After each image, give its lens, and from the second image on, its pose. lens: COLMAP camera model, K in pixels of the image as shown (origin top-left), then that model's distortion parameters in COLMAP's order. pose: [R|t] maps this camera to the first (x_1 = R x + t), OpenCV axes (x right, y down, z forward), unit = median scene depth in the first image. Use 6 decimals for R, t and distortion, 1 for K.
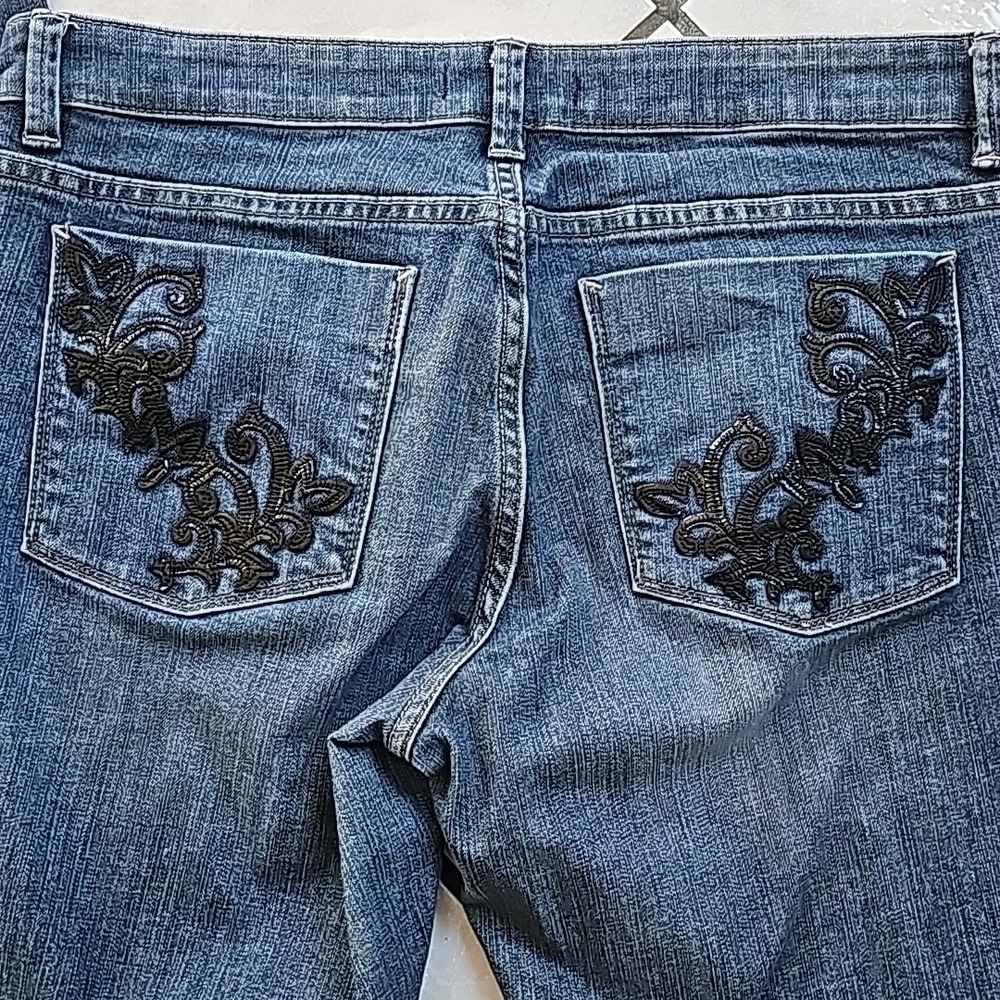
lens RADIAL K [[1365.4, 0, 506.0], [0, 1365.4, 493.5], [0, 0, 1]] dist [-0.001056, 0.000000]
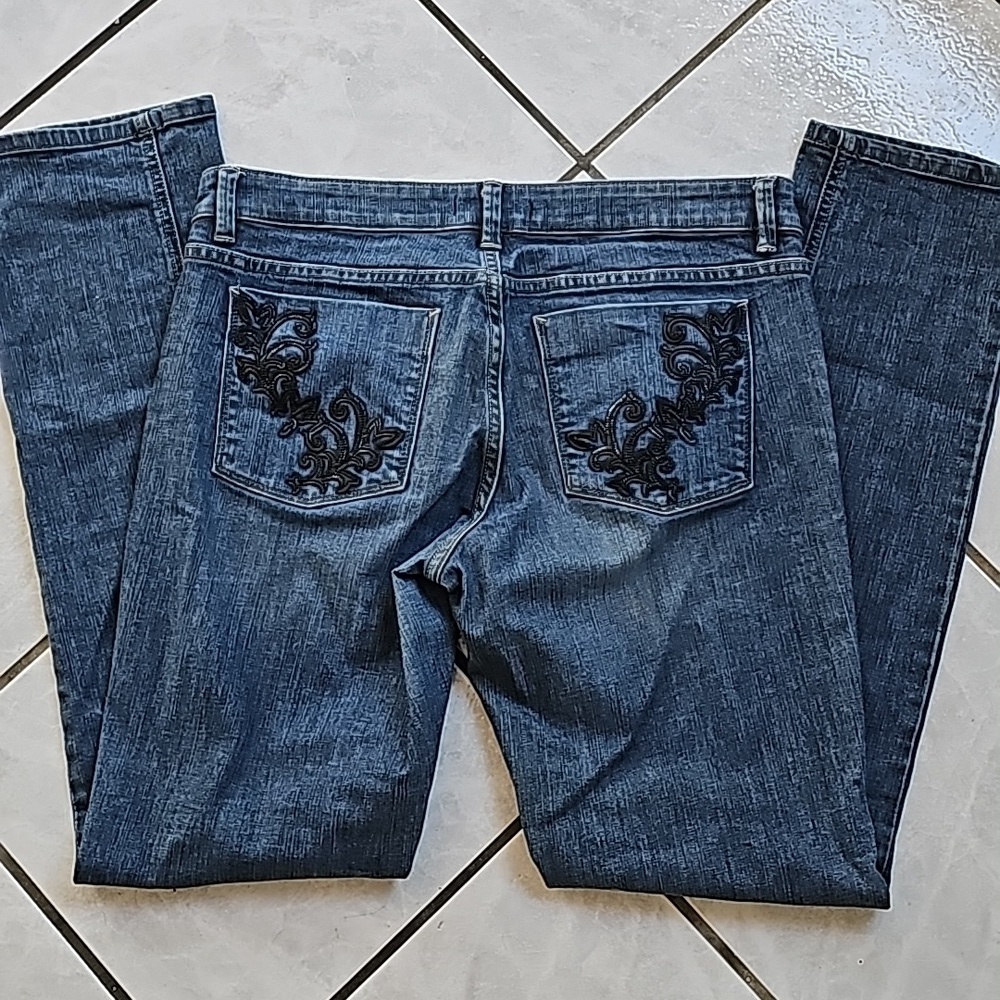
lens RADIAL K [[1365.4, 0, 495.4], [0, 1365.4, 504.8], [0, 0, 1]] dist [-0.001056, 0.000000]
pose [[0.999896, -0.004848, 0.013557, -0.019743], [0.005866, 0.997082, -0.076119, 0.217685], [-0.013148, 0.076190, 0.997007, -0.725673]]
